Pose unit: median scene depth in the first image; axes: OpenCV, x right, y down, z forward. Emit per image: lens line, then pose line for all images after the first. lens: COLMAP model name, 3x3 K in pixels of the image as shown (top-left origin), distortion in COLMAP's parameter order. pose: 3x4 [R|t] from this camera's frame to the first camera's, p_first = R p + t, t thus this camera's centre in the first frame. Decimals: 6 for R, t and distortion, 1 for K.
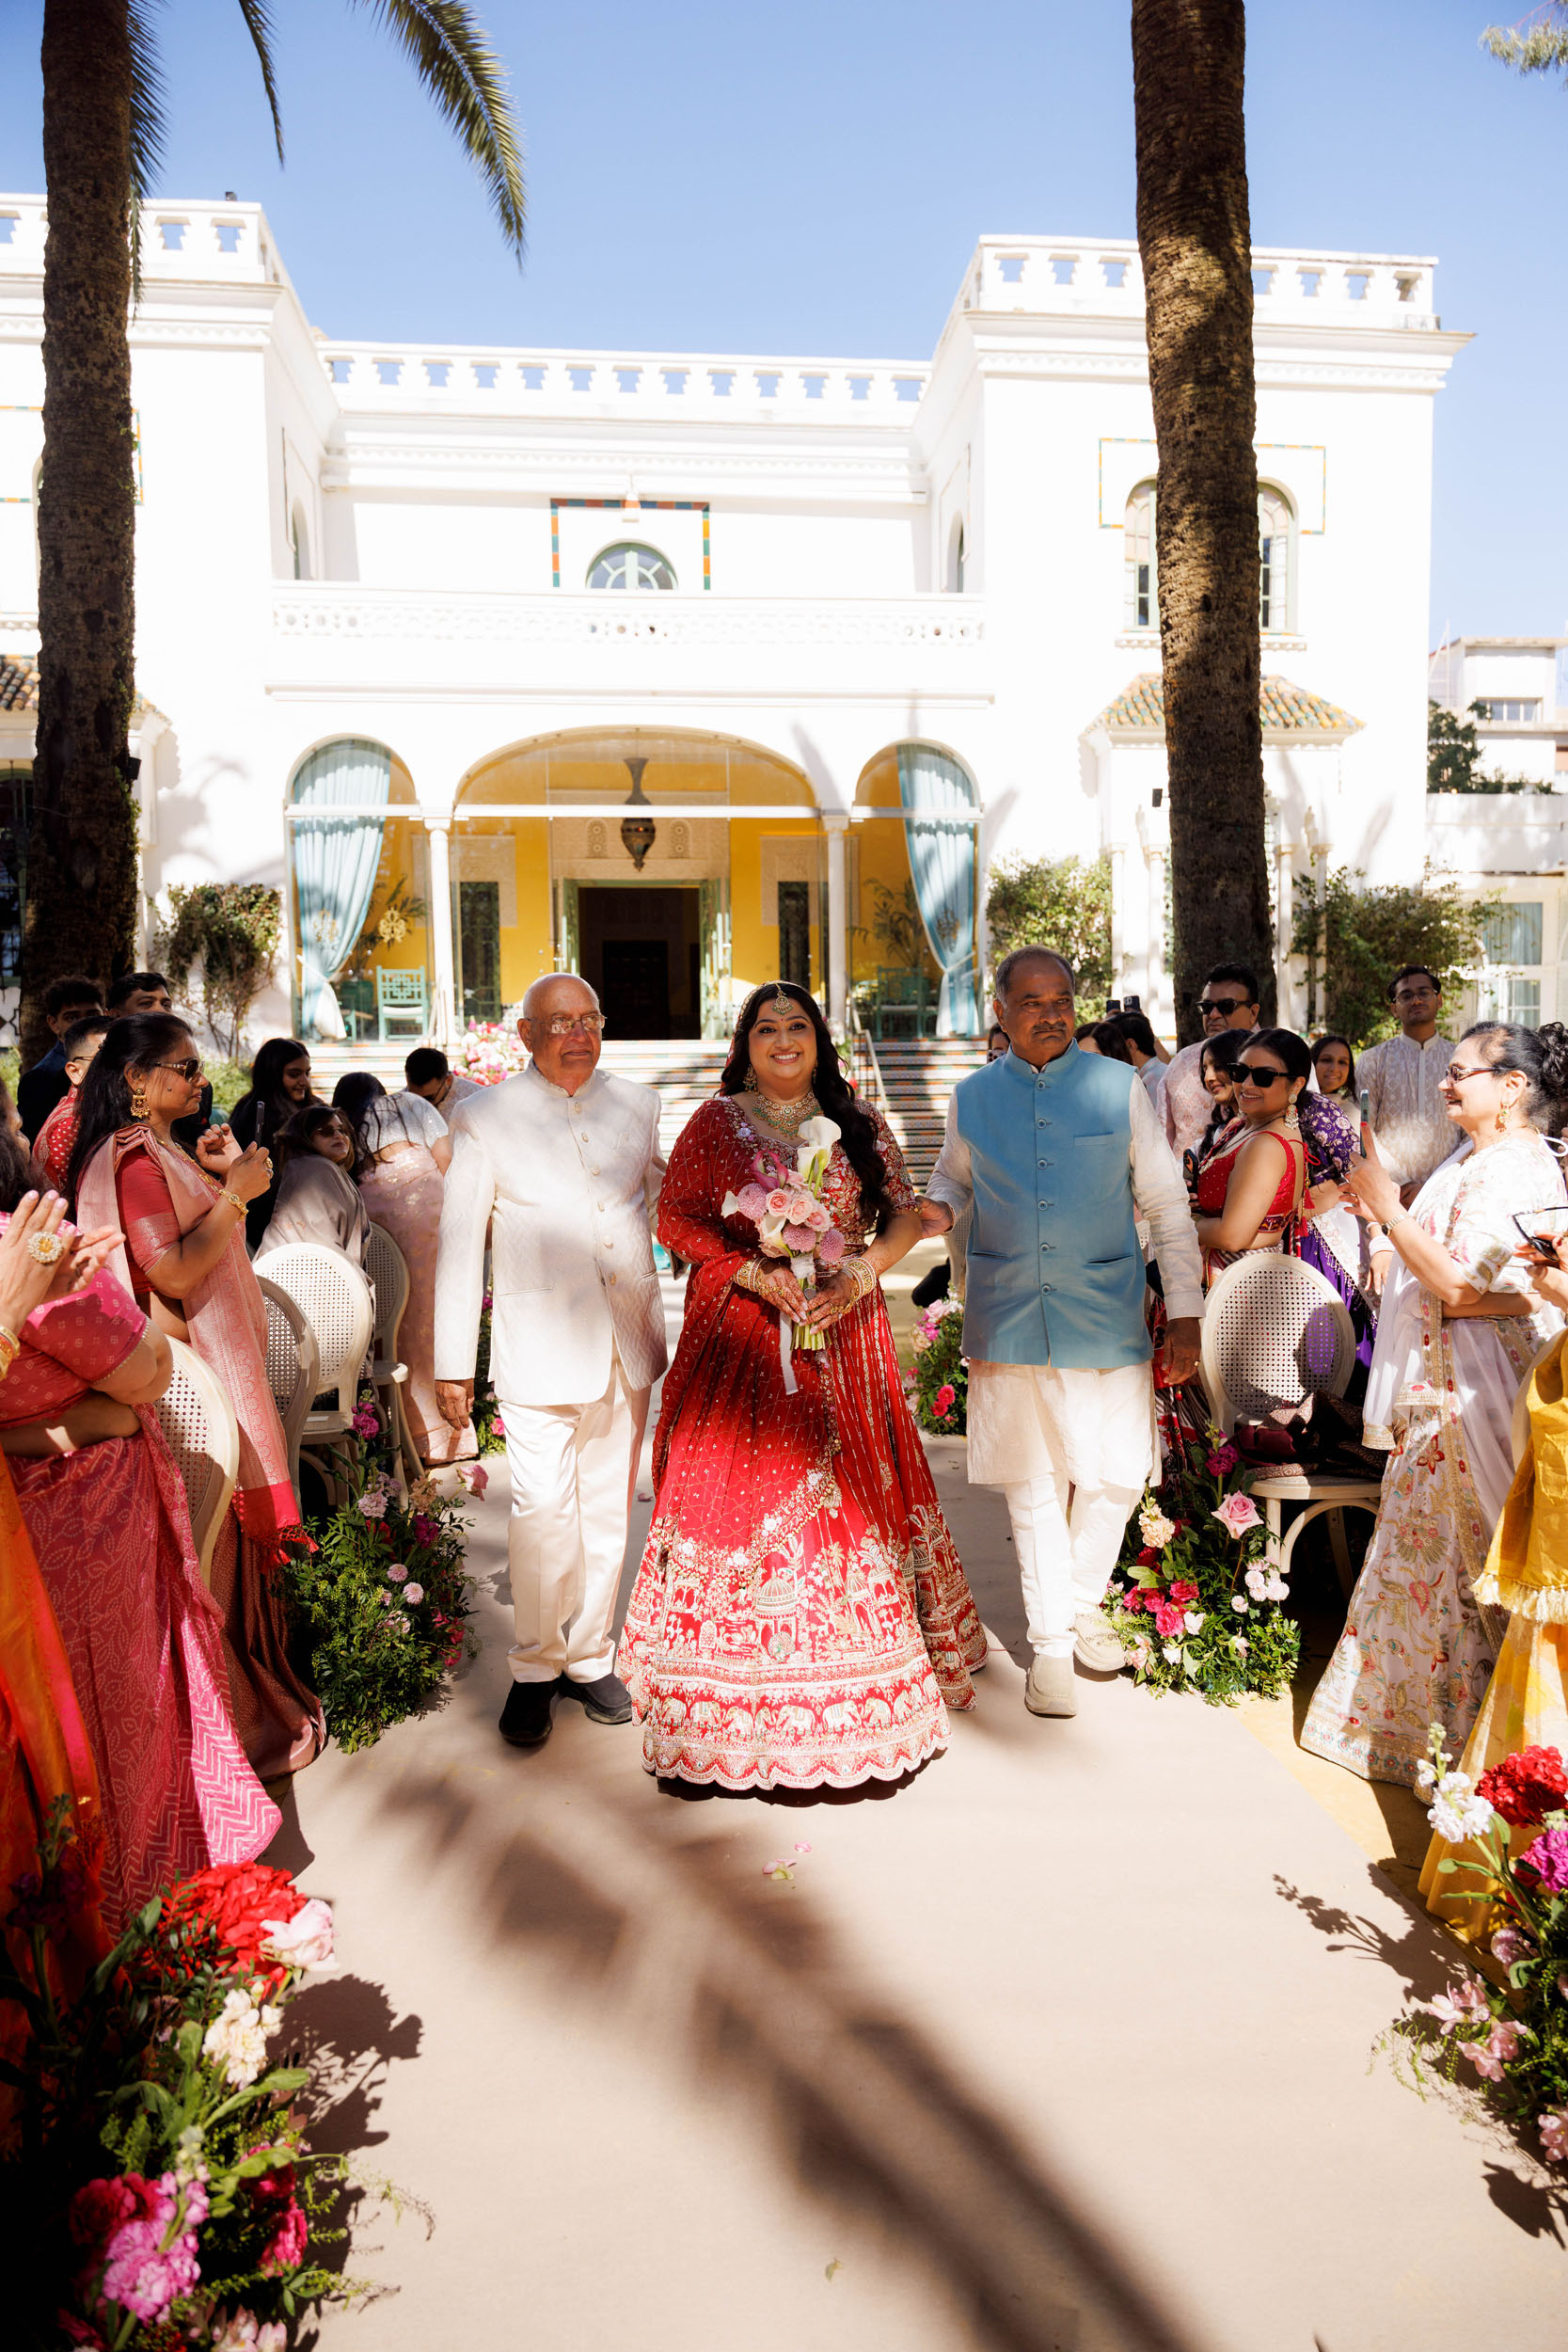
lens RADIAL K [[1546.7, 0, 784.0], [0, 1546.7, 1176.0], [0, 0, 1]] dist [0.024002, -0.038173]
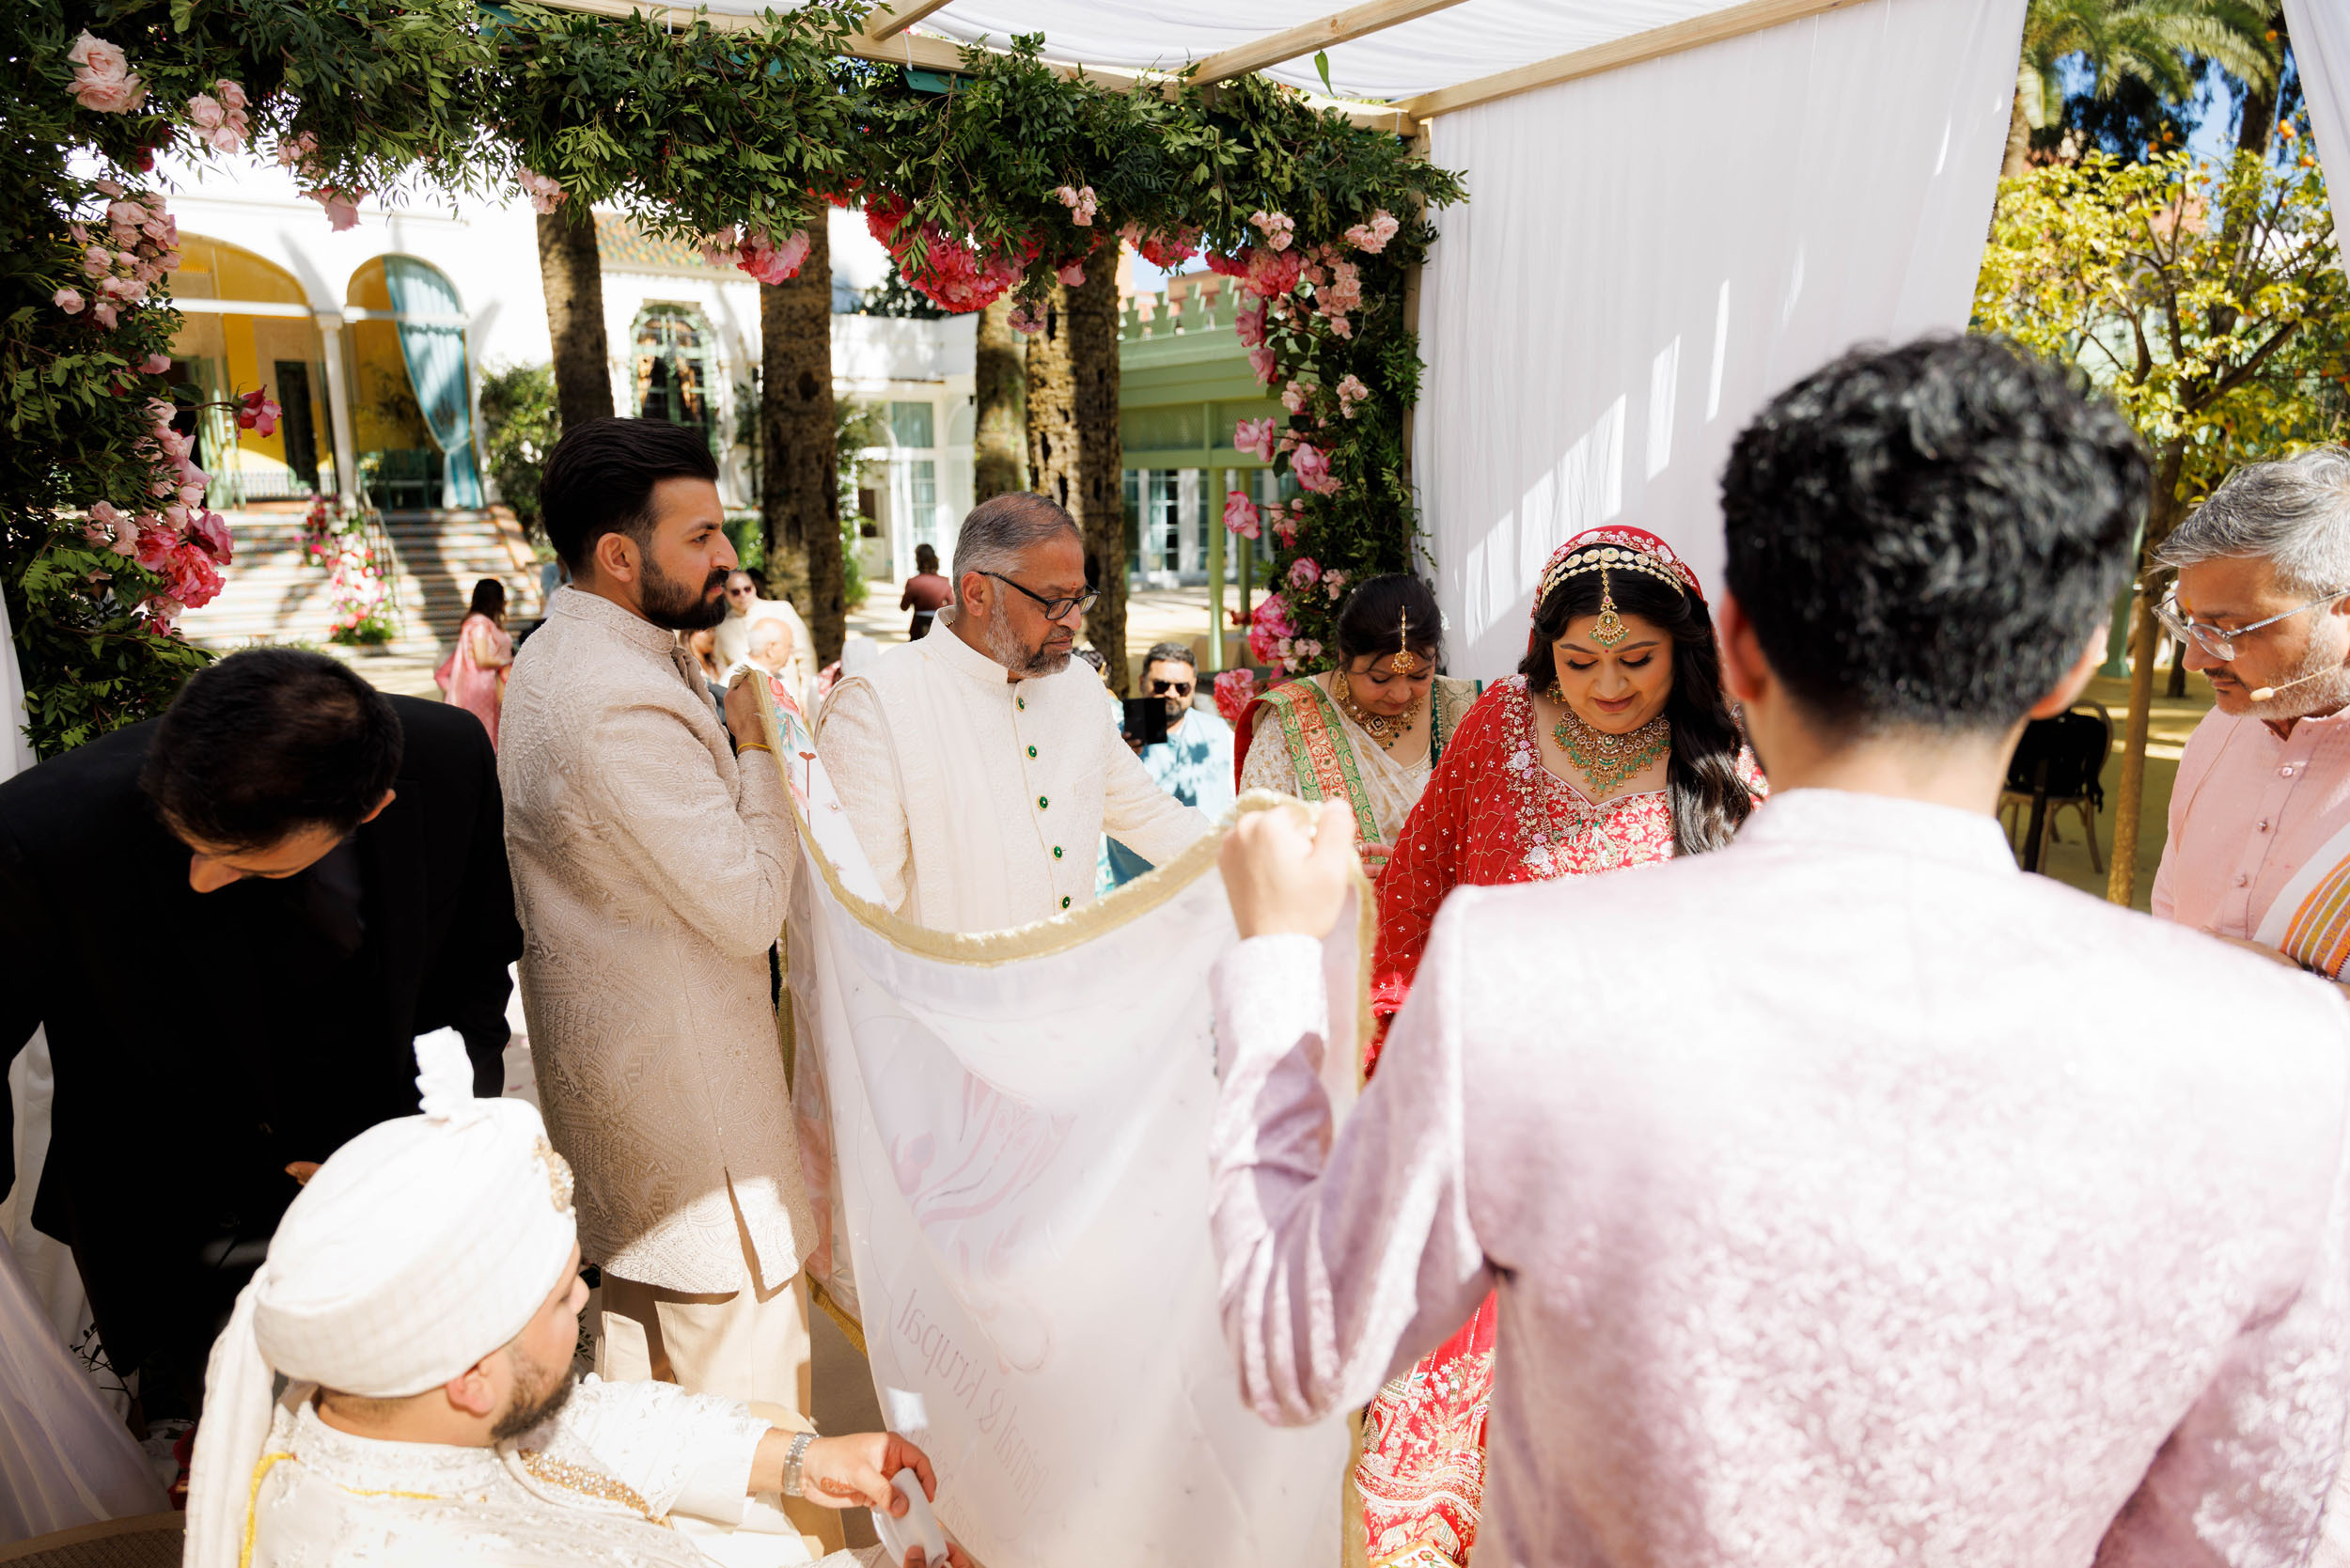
lens RADIAL K [[1544.3, 0, 1175.0], [0, 1544.3, 784.0], [0, 0, 1]] dist [0.011669, -0.005874]
pose [[0.868936, -0.089790, 0.486712, -0.012206], [0.030864, 0.991322, 0.127780, -0.014524], [-0.493962, -0.096011, 0.864167, -0.340786]]
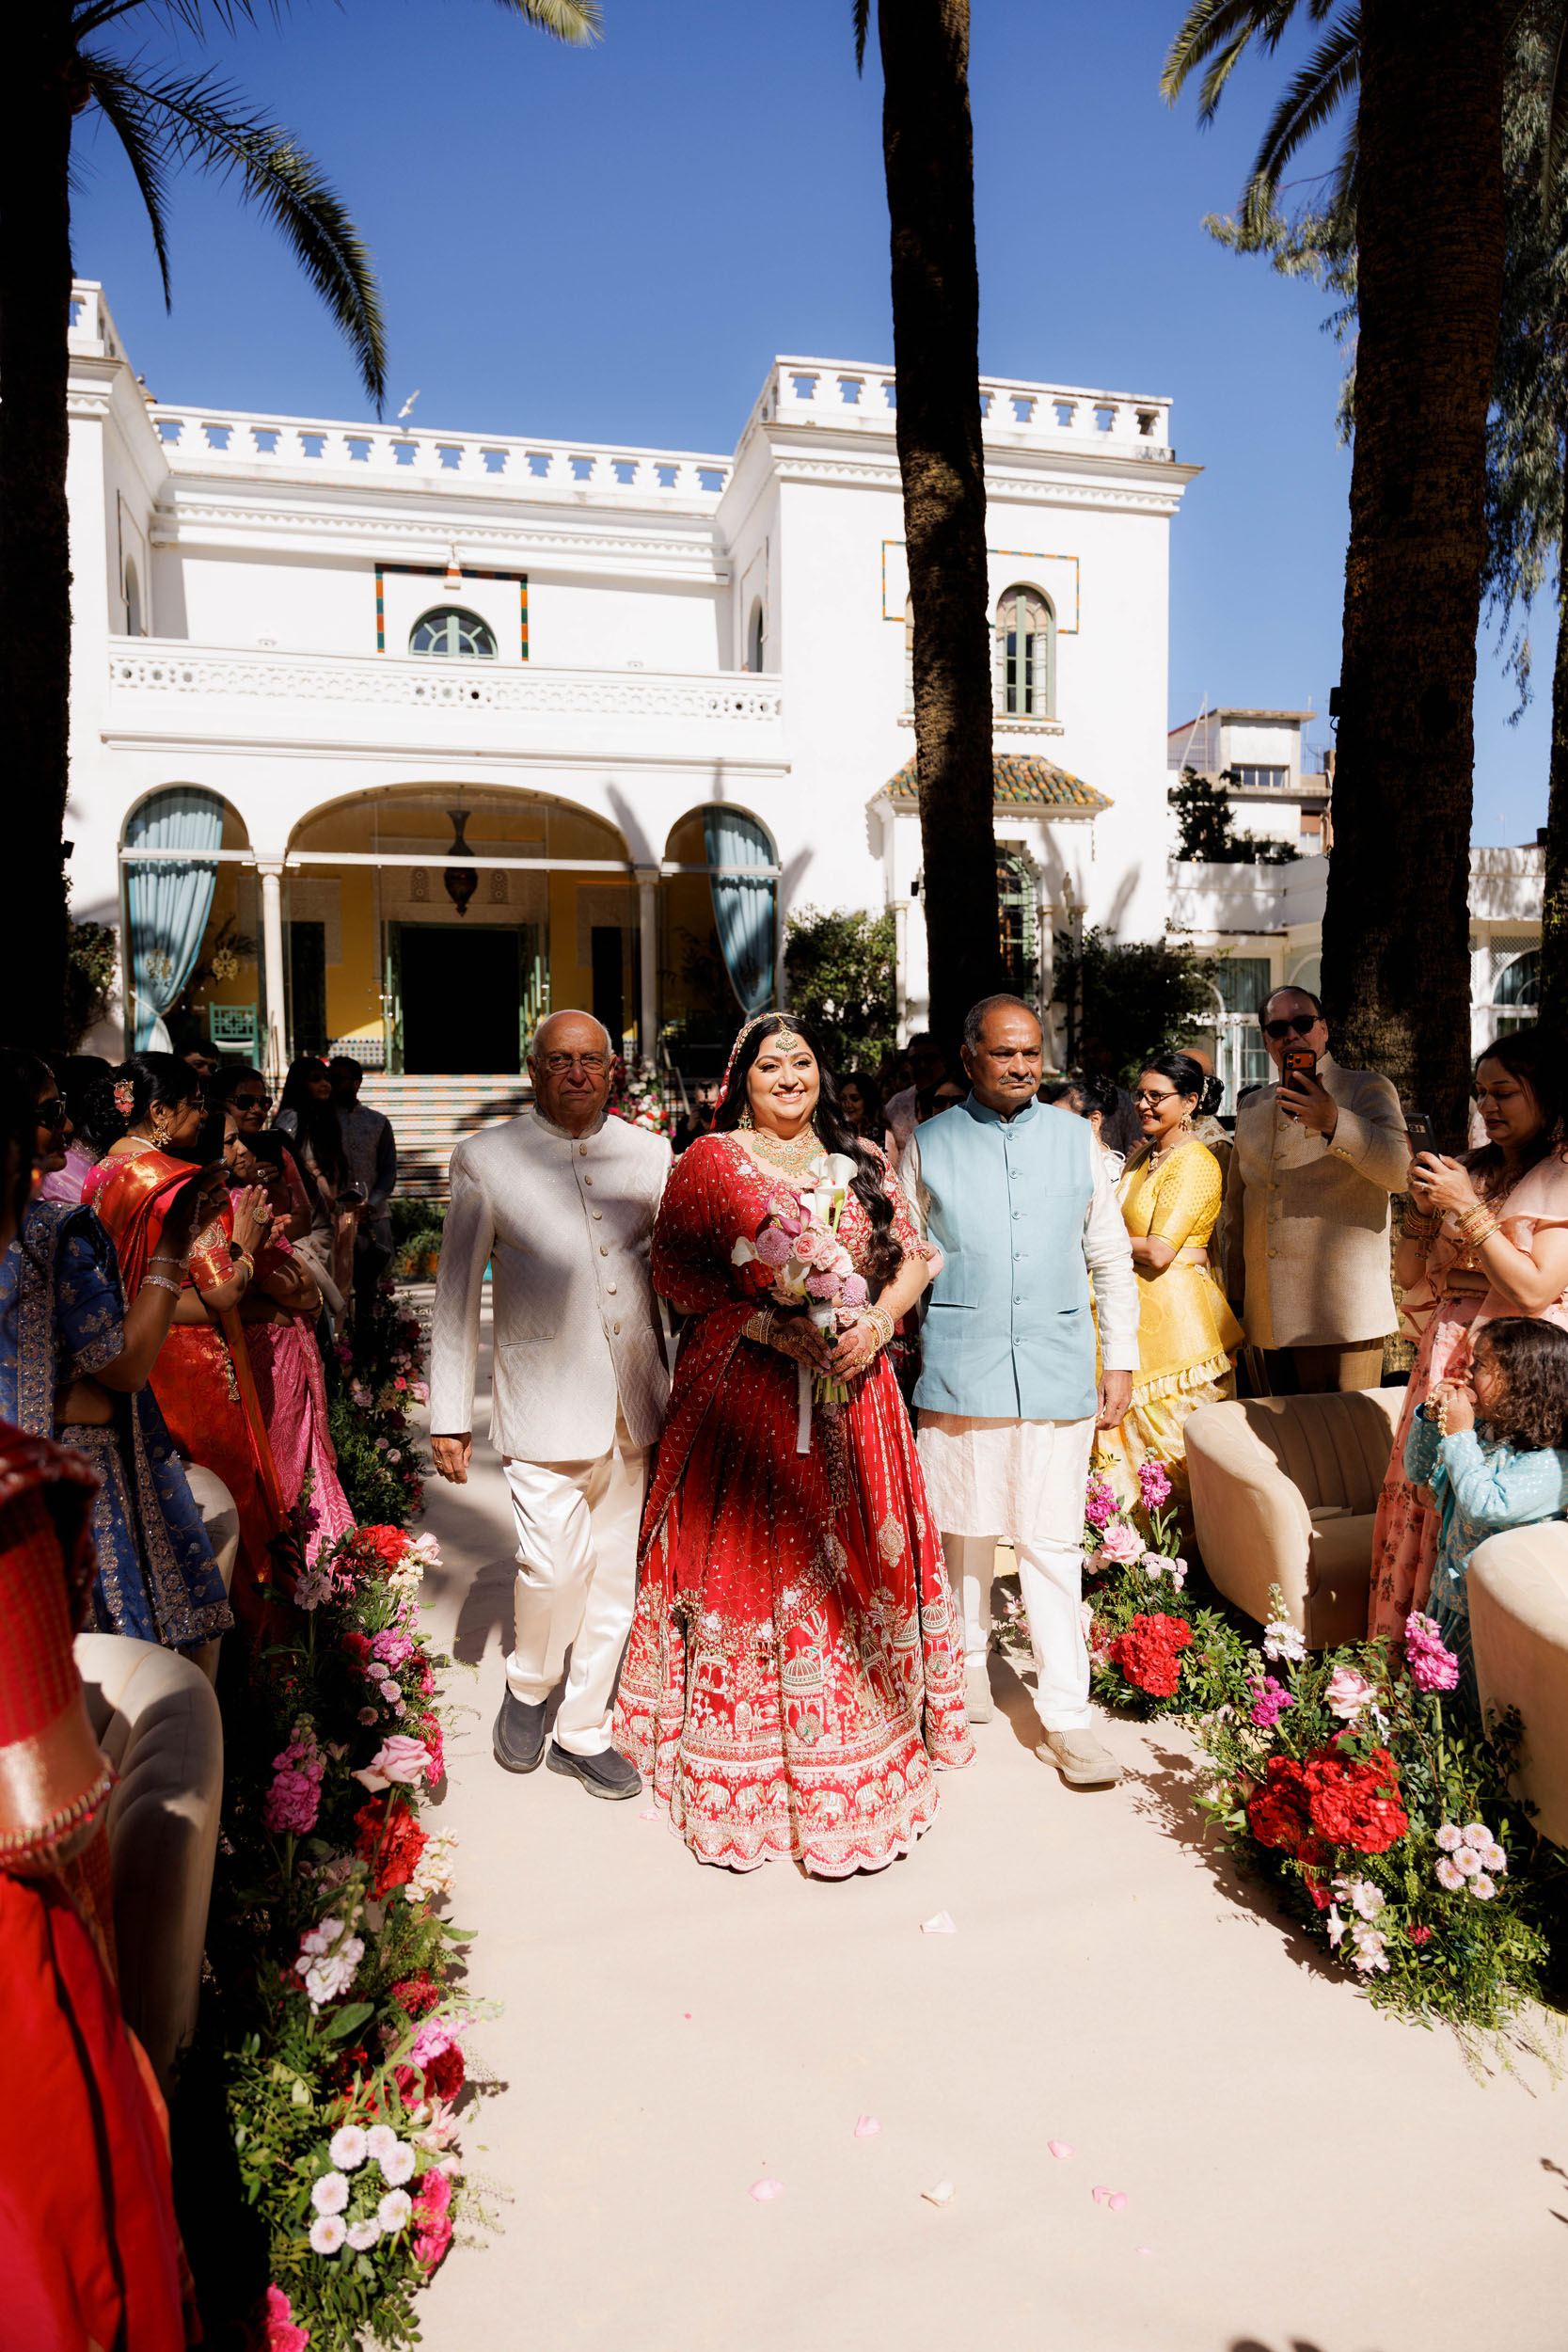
lens RADIAL K [[1545.4, 0, 784.0], [0, 1545.4, 1176.0], [0, 0, 1]] dist [0.011669, -0.005874]
pose [[0.992012, -0.001356, 0.126139, -0.008712], [0.003895, 0.999795, -0.019881, 0.004769], [-0.126086, 0.020214, 0.991813, -0.087921]]
